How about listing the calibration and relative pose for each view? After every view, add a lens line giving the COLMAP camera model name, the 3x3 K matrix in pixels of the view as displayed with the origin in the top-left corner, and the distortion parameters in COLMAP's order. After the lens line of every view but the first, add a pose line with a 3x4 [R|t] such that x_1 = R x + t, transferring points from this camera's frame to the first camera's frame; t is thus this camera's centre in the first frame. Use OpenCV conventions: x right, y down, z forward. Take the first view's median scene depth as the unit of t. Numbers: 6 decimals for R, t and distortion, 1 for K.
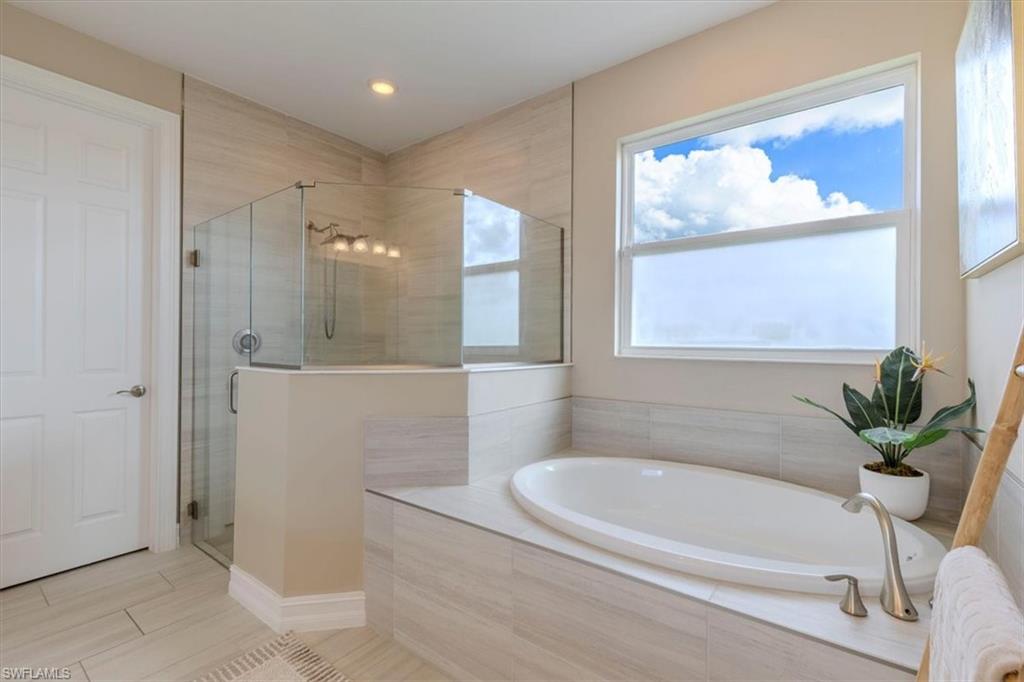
lens RADIAL K [[457.8, 0, 516.0], [0, 457.8, 340.2], [0, 0, 1]] dist [0.012934, -0.004598]
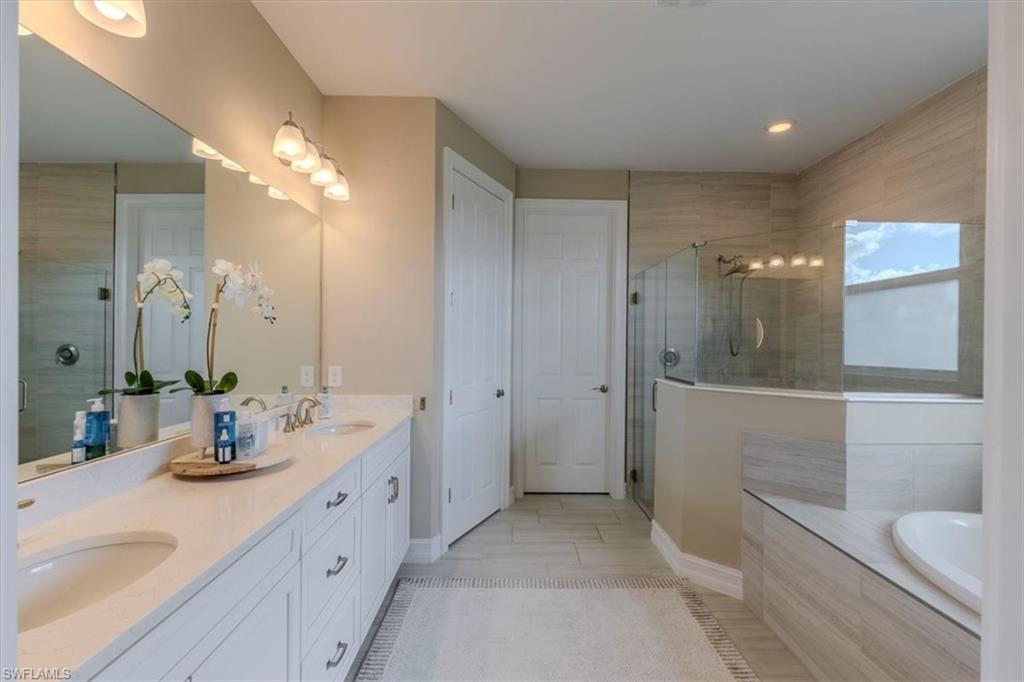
lens RADIAL K [[457.8, 0, 516.0], [0, 457.8, 340.2], [0, 0, 1]] dist [0.012934, -0.004598]
pose [[0.619248, 0.000921, -0.785195, 0.188277], [-0.002975, 0.999995, -0.001173, -0.047444], [0.785190, 0.003063, 0.619247, -0.166505]]
